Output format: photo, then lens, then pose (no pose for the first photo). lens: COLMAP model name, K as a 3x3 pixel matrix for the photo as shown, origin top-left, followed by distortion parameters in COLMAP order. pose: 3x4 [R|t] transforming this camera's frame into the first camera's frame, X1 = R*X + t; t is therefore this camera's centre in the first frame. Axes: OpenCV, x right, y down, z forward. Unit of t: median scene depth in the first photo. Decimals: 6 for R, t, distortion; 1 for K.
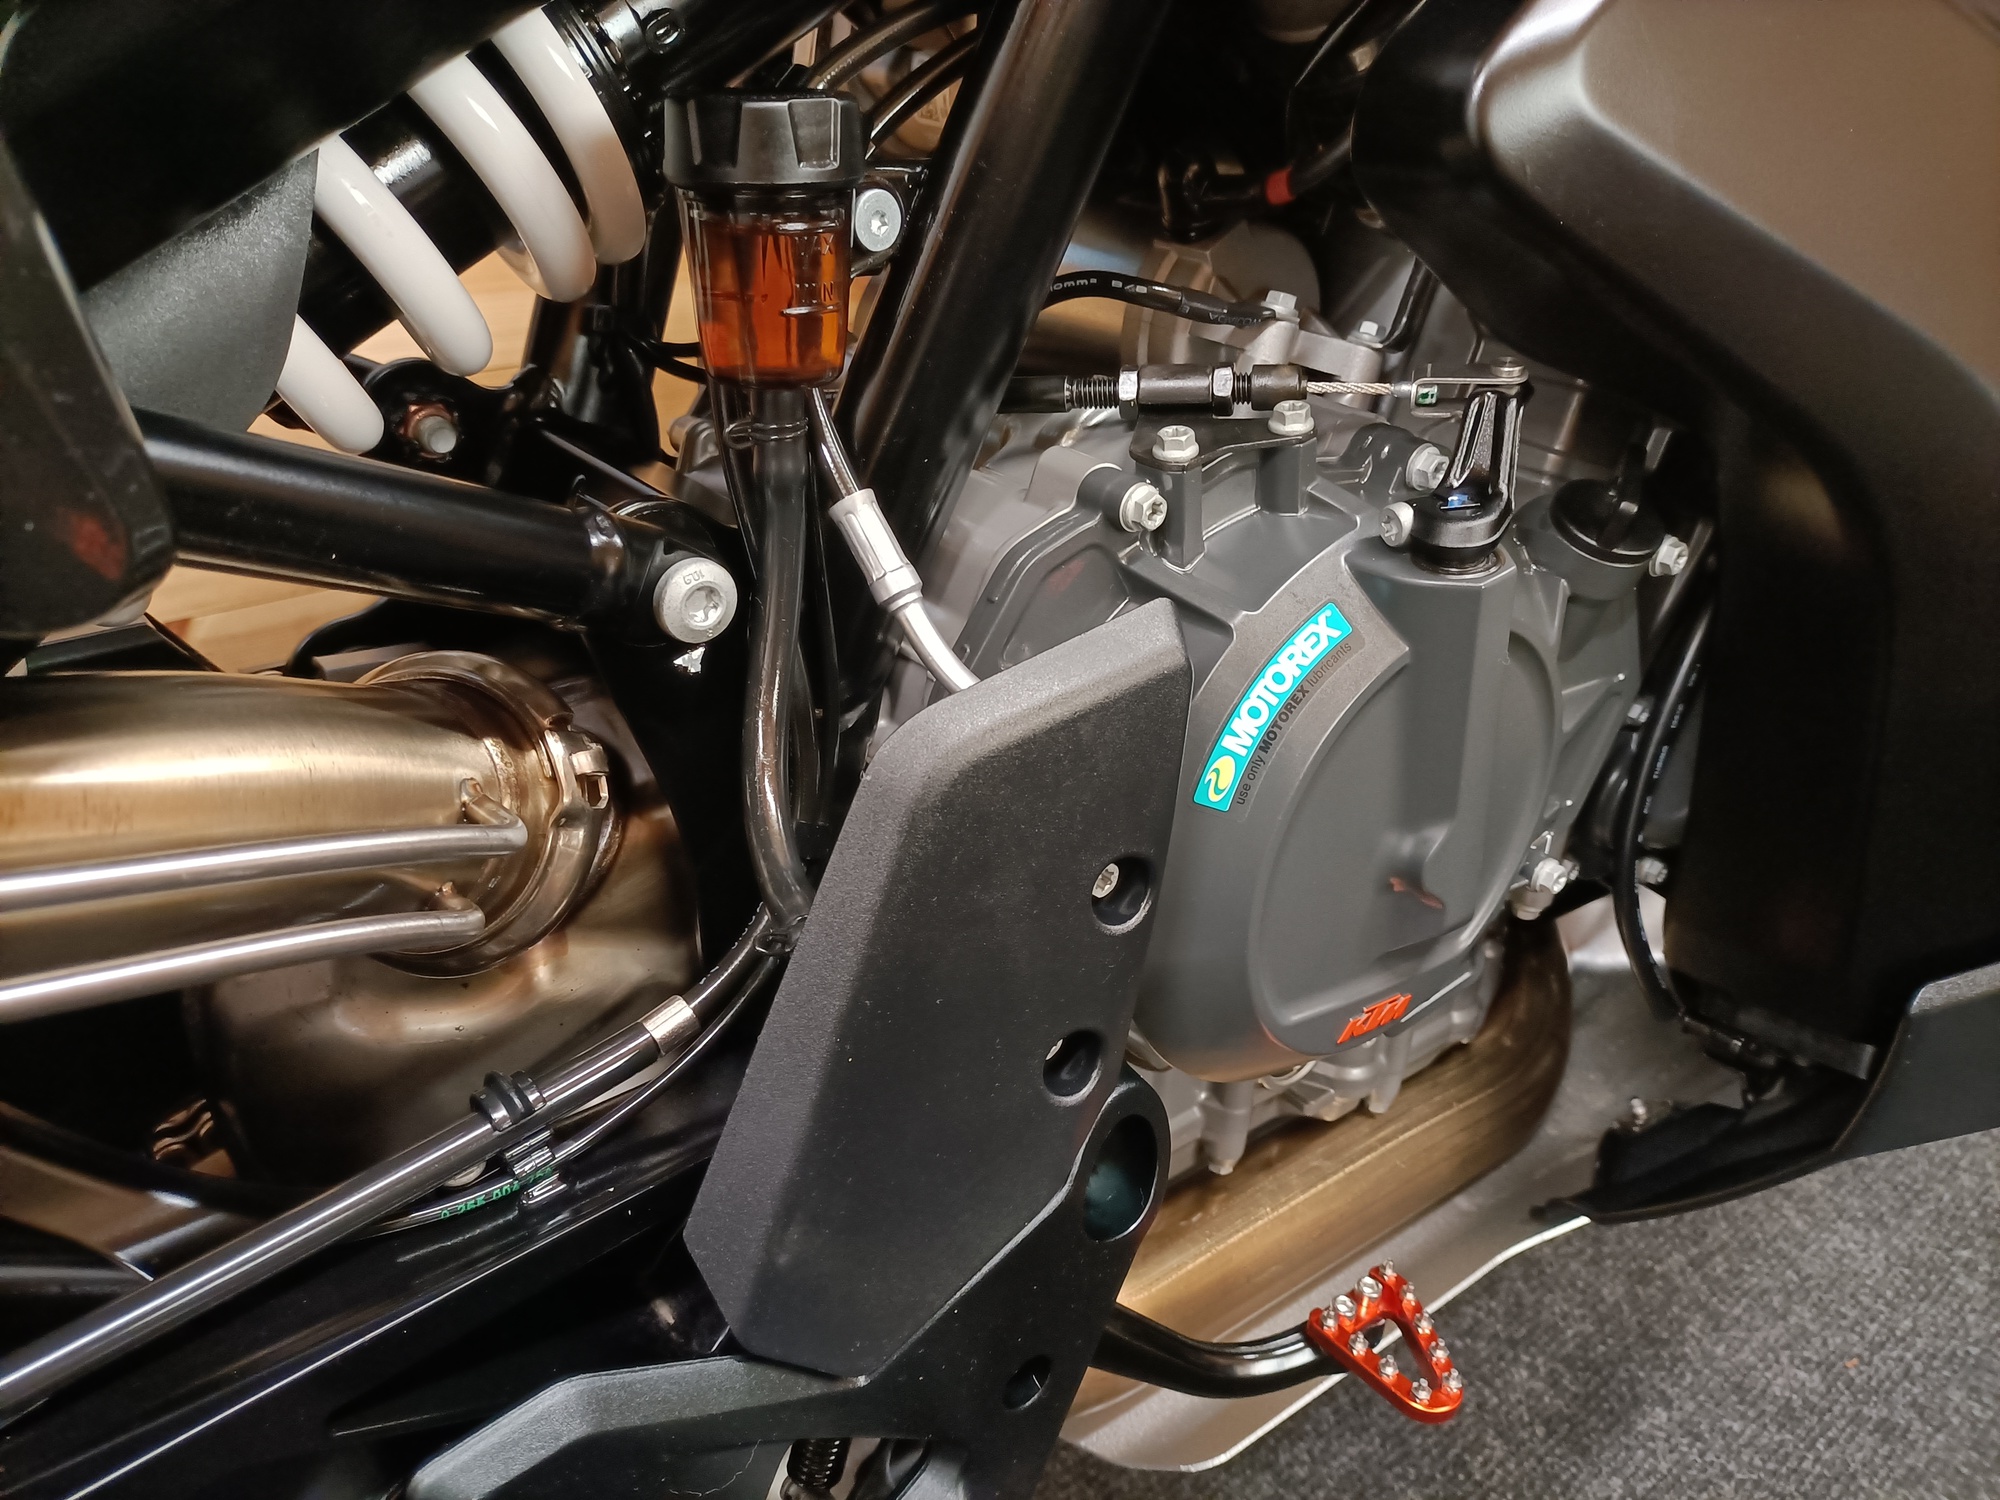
lens RADIAL K [[1472.8, 0, 1002.0], [0, 1472.8, 784.7], [0, 0, 1]] dist [-0.001891, -0.002855]
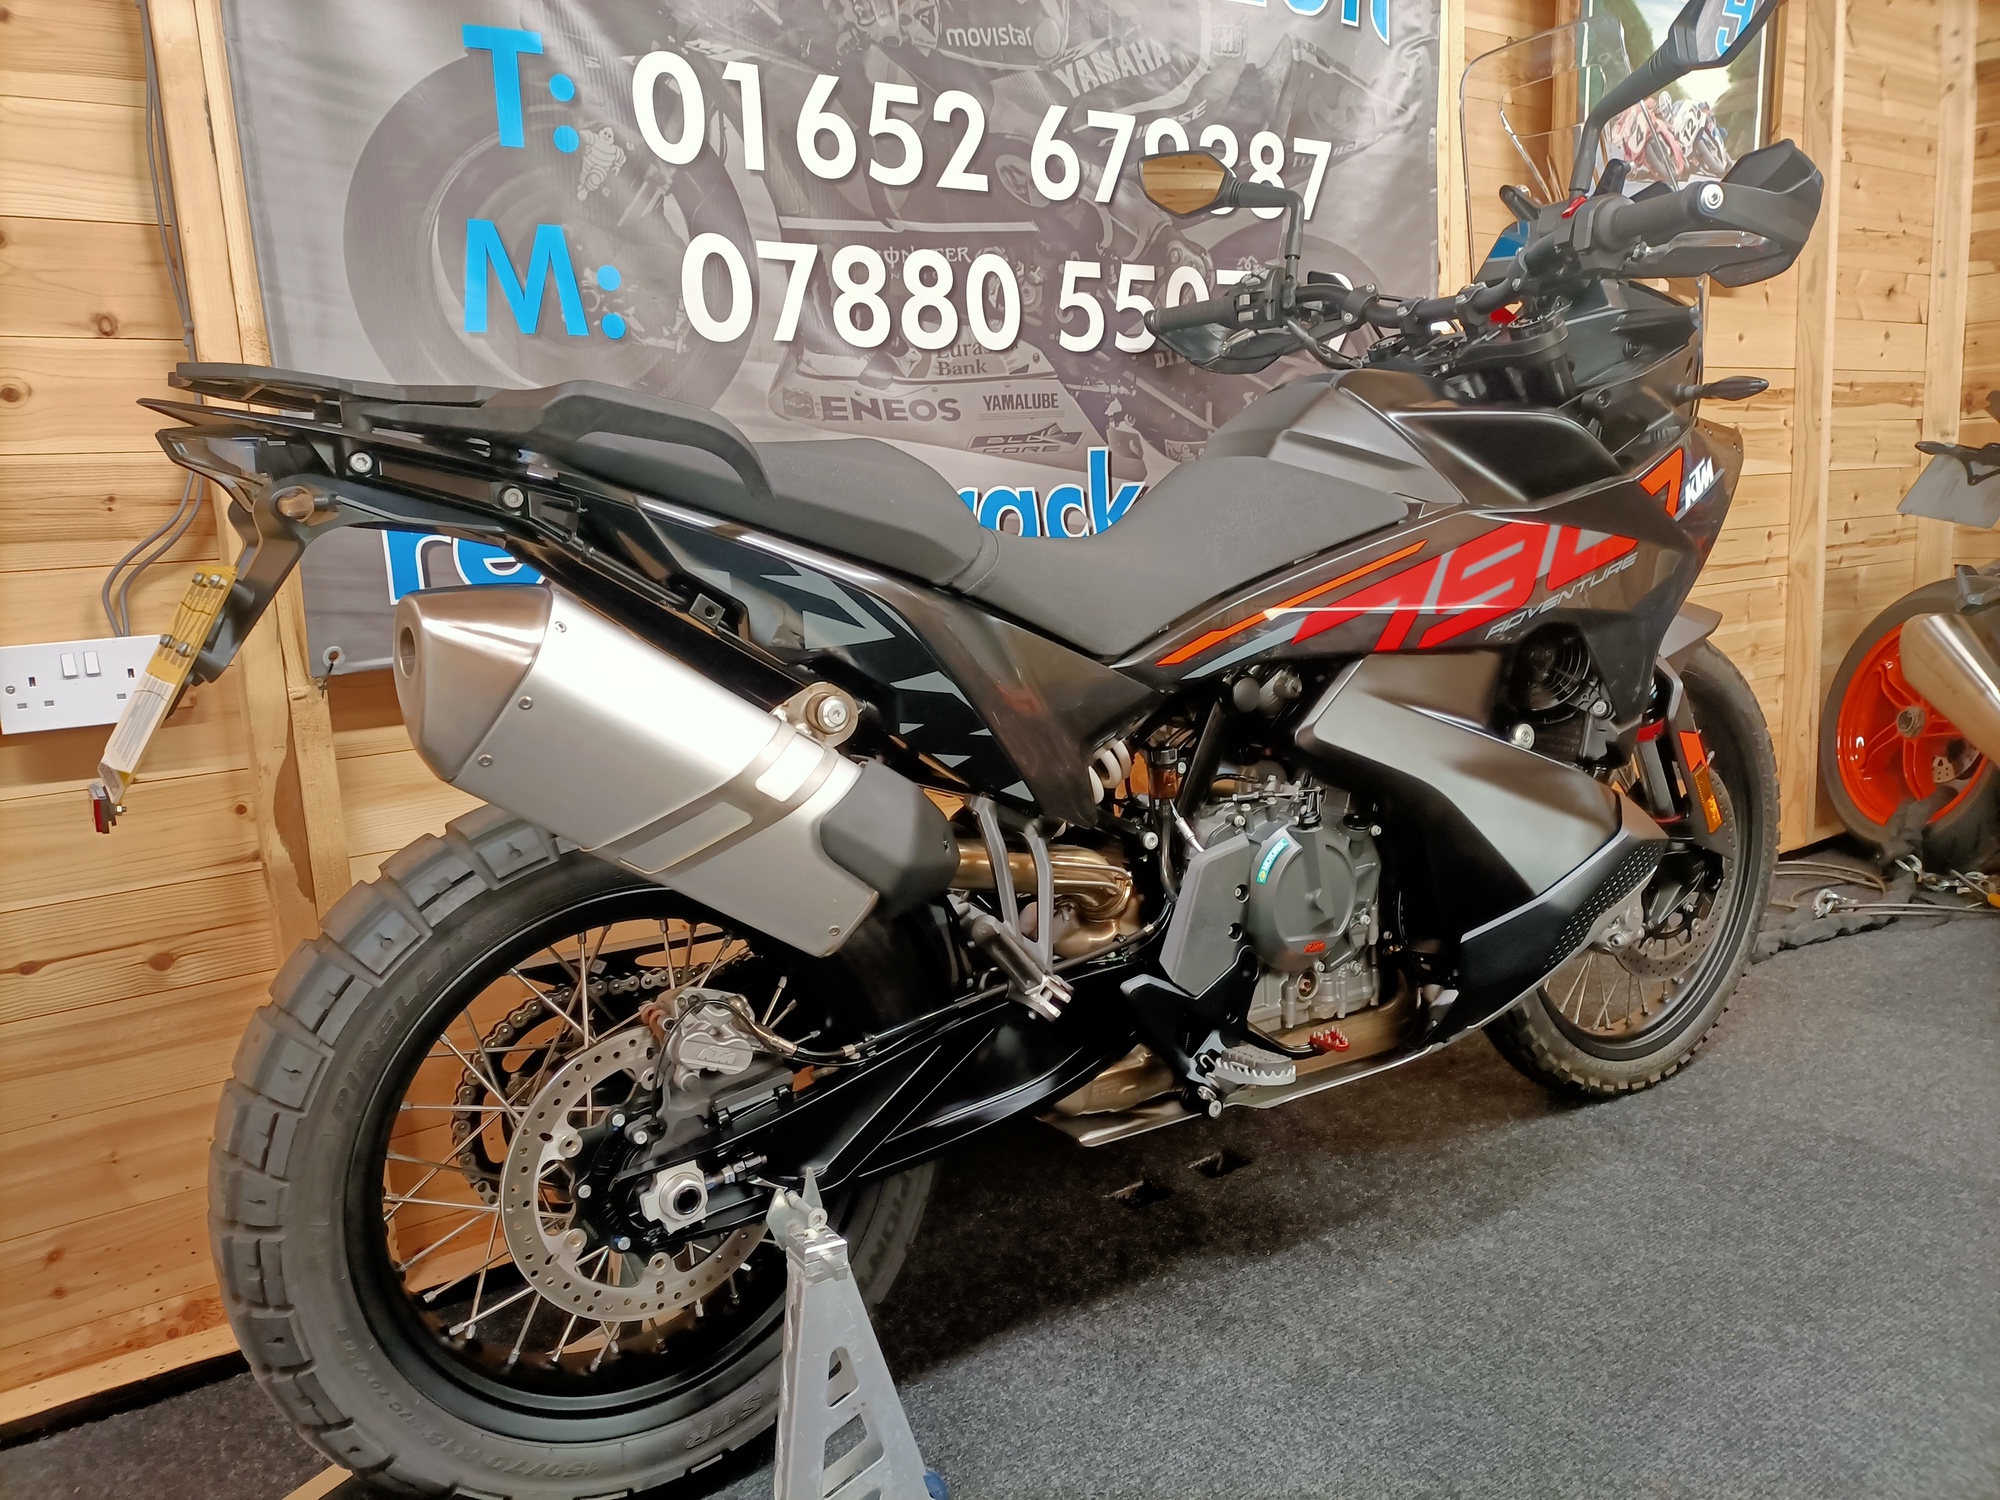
lens RADIAL K [[1517.7, 0, 1000.0], [0, 1517.7, 750.0], [0, 0, 1]] dist [0.026781, -0.051548]
pose [[0.992407, -0.076062, -0.096662, -0.078056], [0.036649, 0.933031, -0.357924, 0.576326], [0.117413, 0.351663, 0.928734, -1.615305]]
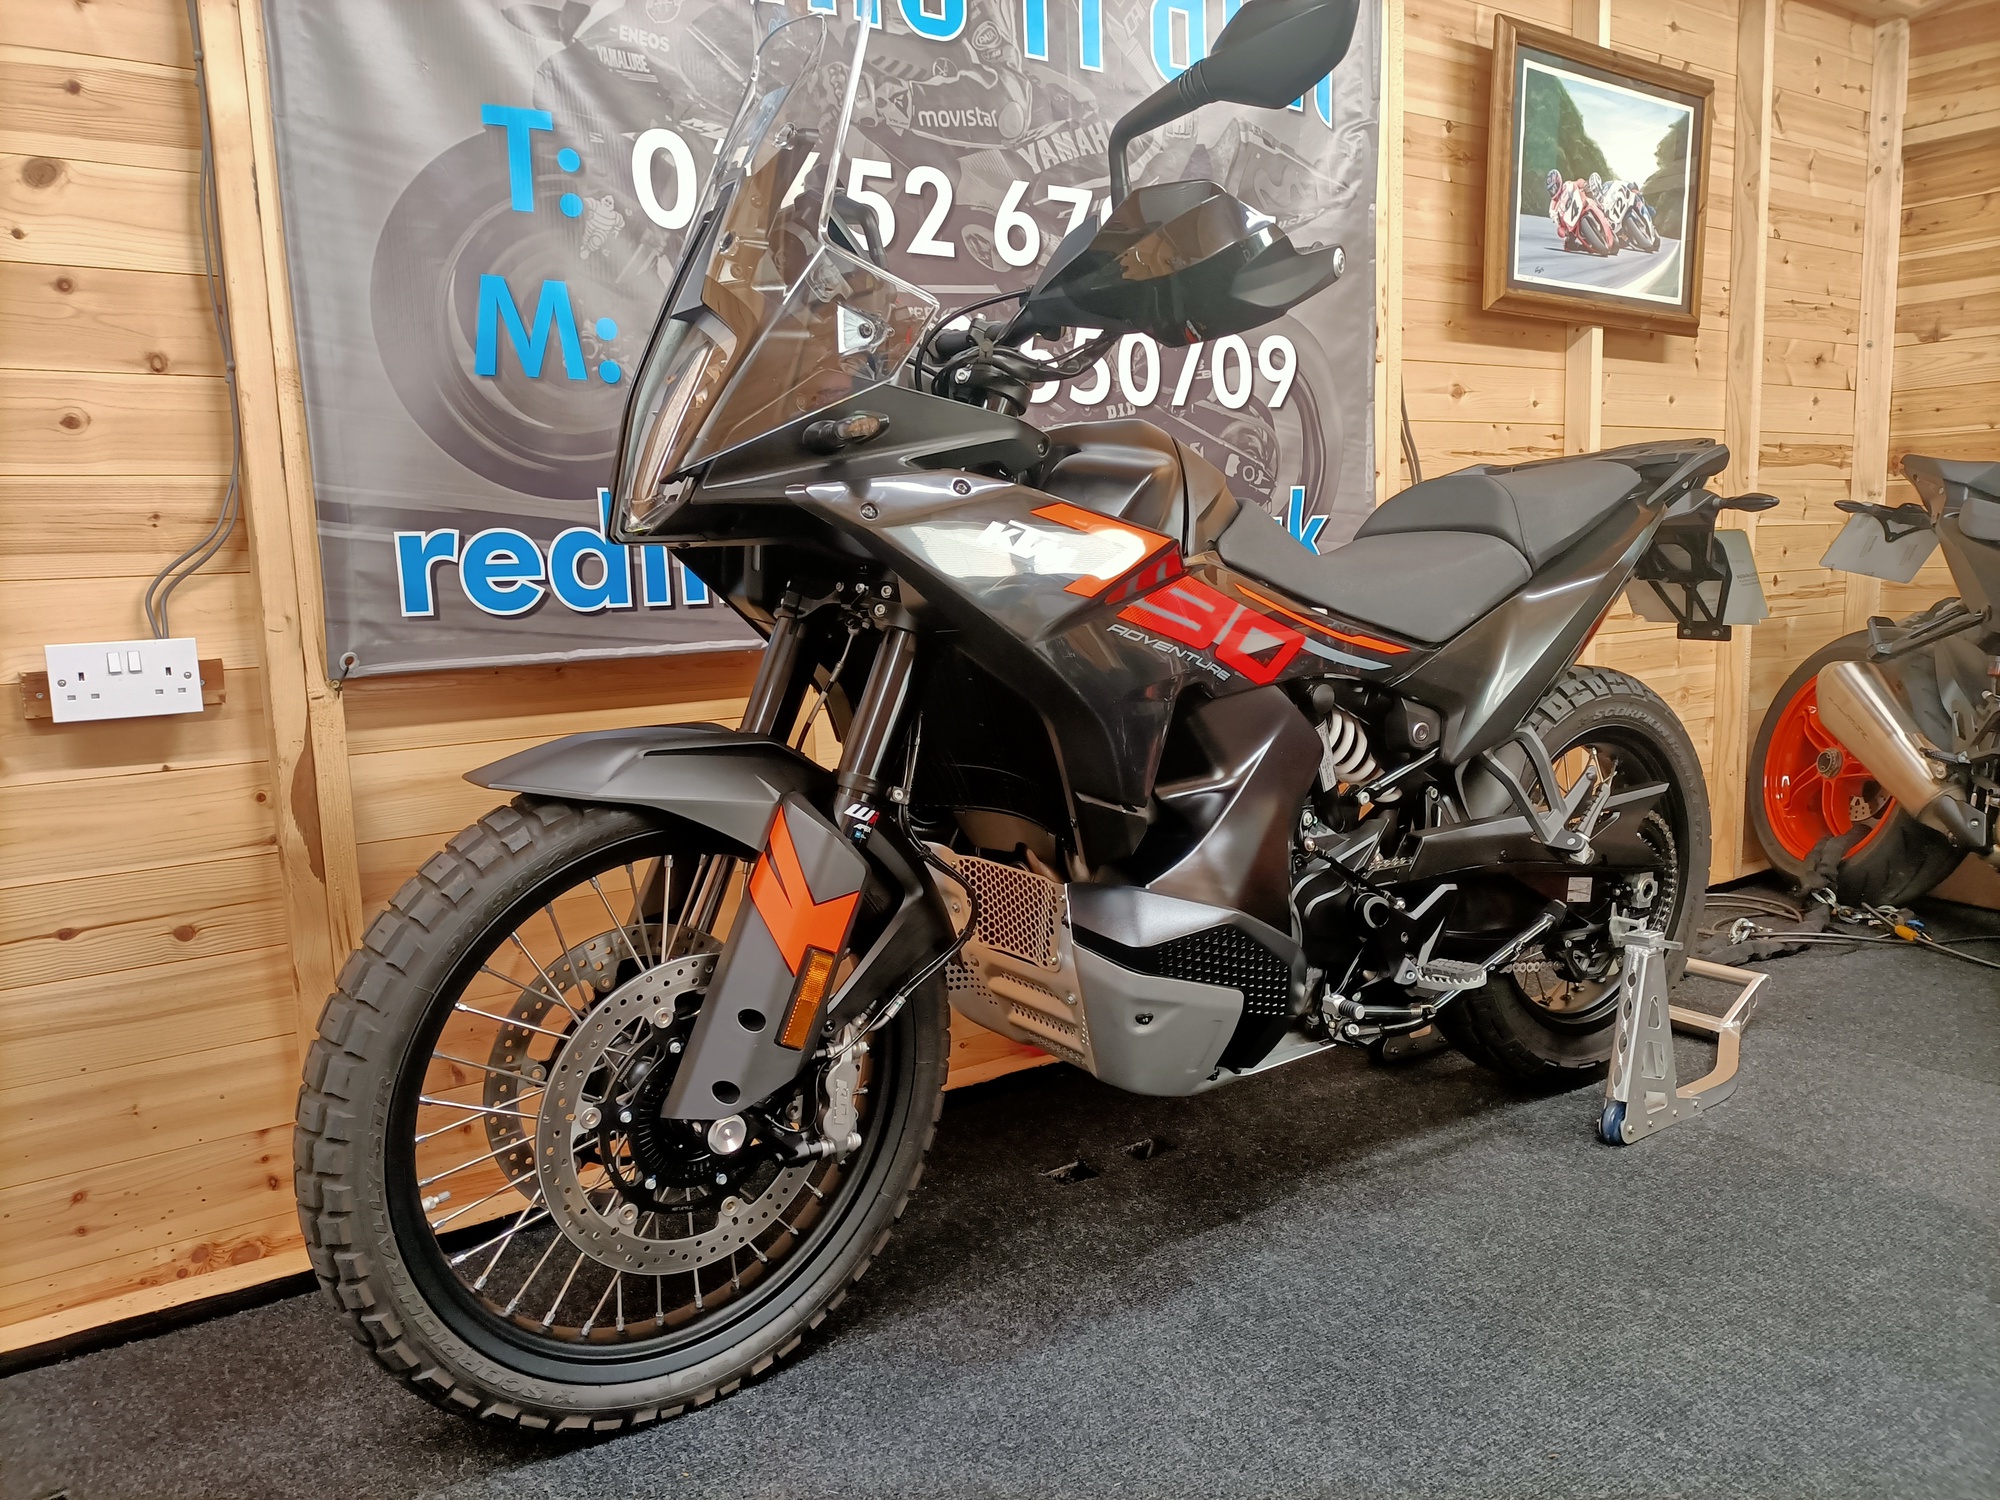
lens RADIAL K [[1513.7, 0, 1005.2], [0, 1513.7, 746.1], [0, 0, 1]] dist [0.050881, -0.099239]
pose [[0.994179, -0.058670, -0.090371, 0.025016], [0.019493, 0.922845, -0.384677, 0.713504], [0.105967, 0.380676, 0.918617, -1.815362]]
